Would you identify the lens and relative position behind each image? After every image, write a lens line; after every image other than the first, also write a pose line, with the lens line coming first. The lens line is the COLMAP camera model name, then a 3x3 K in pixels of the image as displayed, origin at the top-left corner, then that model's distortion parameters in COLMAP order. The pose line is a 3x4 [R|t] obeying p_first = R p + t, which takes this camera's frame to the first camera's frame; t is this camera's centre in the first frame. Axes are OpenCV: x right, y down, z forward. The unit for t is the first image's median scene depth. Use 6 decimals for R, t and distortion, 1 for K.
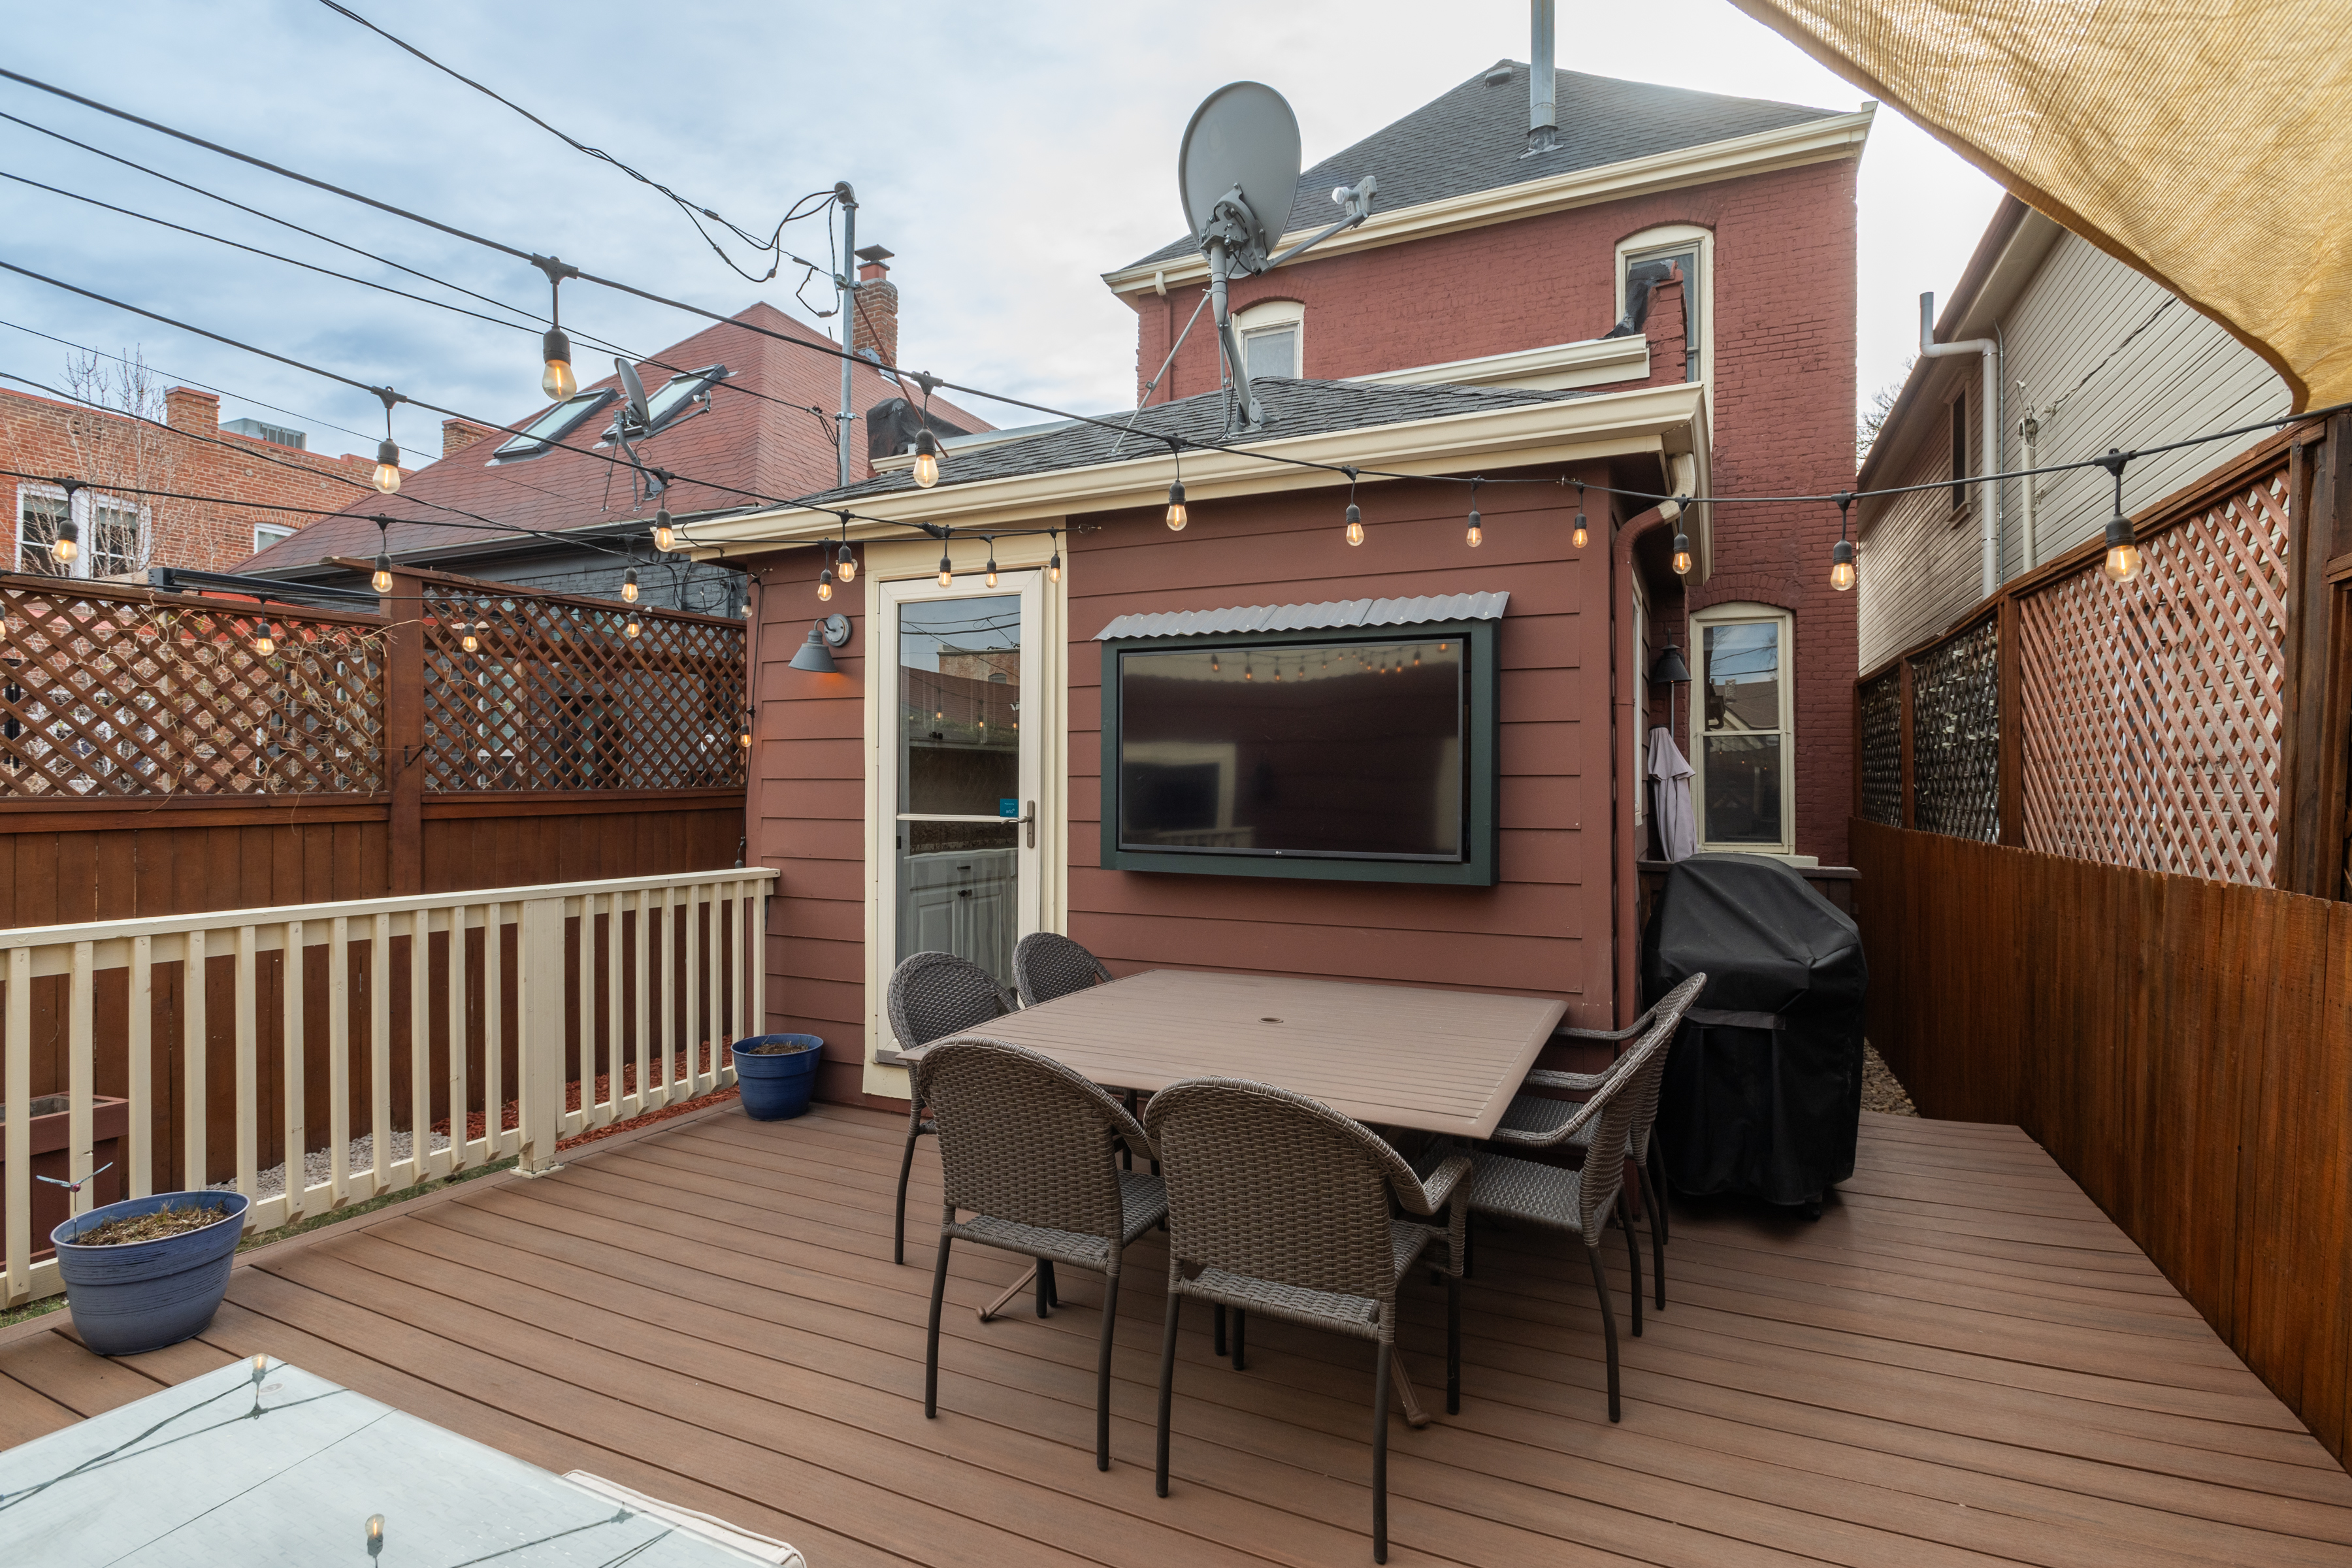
lens RADIAL K [[1101.6, 0, 1177.1], [0, 1101.6, 769.8], [0, 0, 1]] dist [-0.015621, 0.005897]
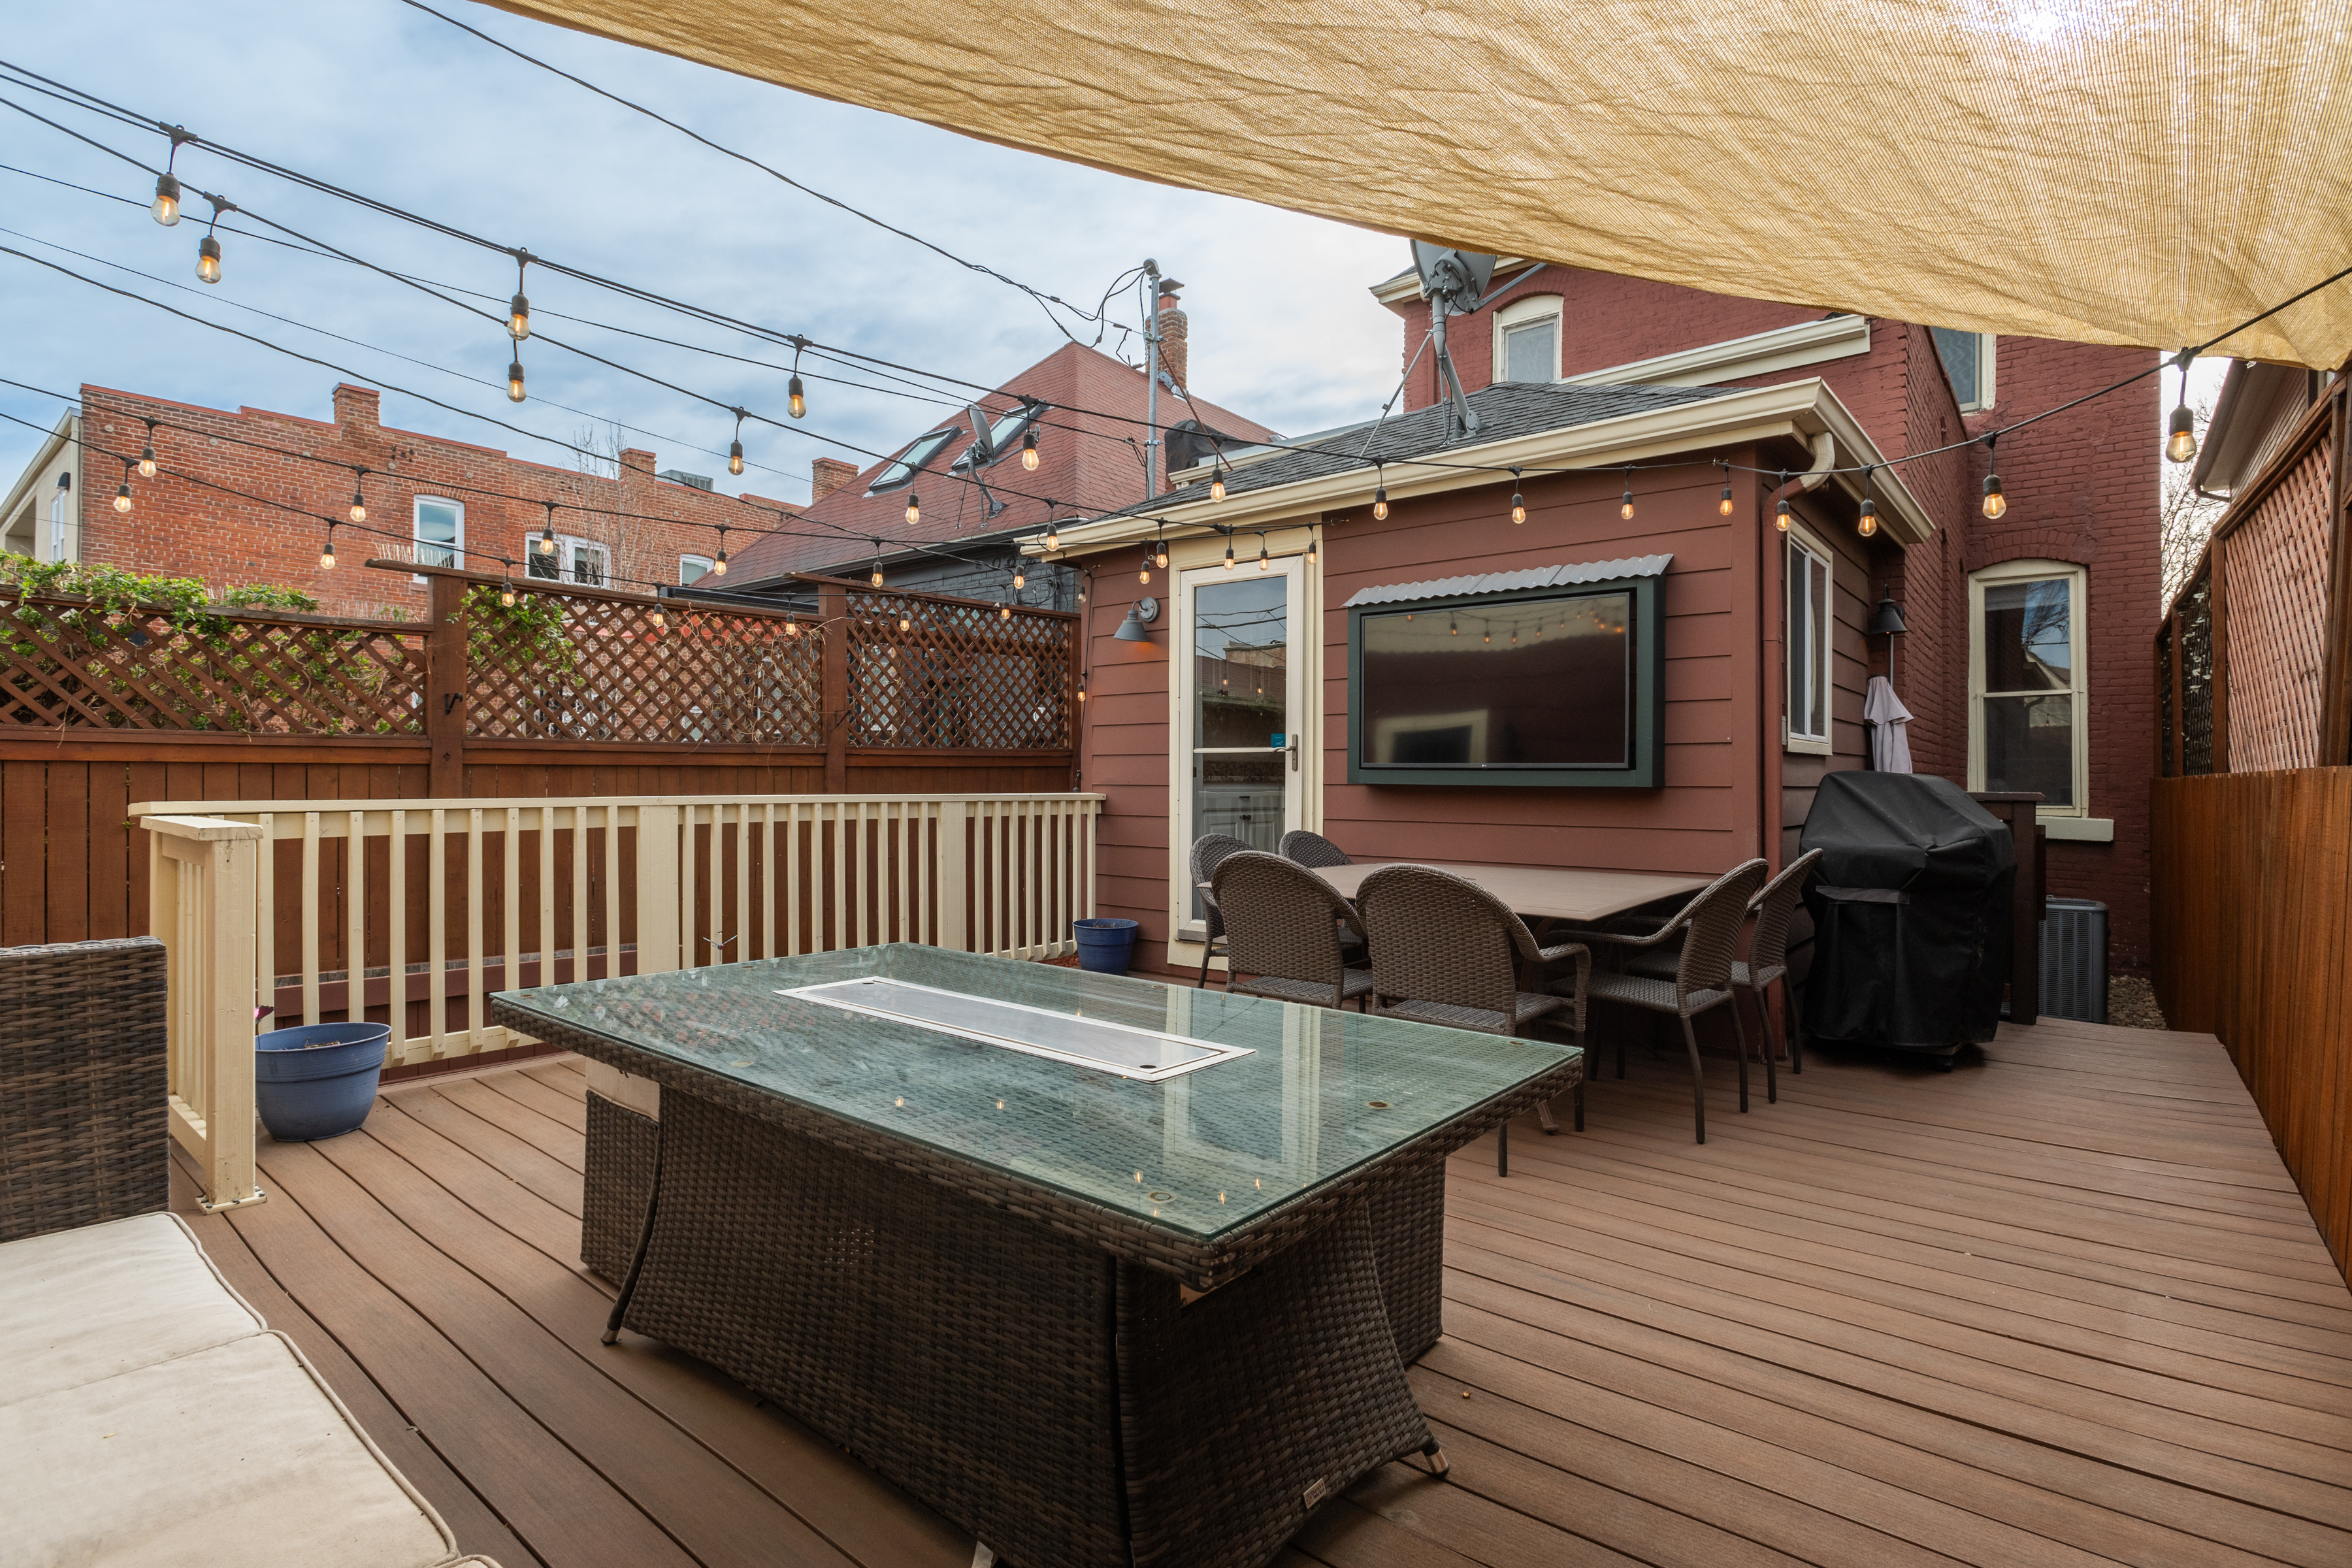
lens RADIAL K [[1101.6, 0, 1177.1], [0, 1101.6, 769.8], [0, 0, 1]] dist [-0.015621, 0.005897]
pose [[0.967548, 0.000577, -0.252687, 0.053674], [0.000506, 0.999991, 0.004220, 0.056896], [0.252687, -0.004211, 0.967539, -0.254497]]
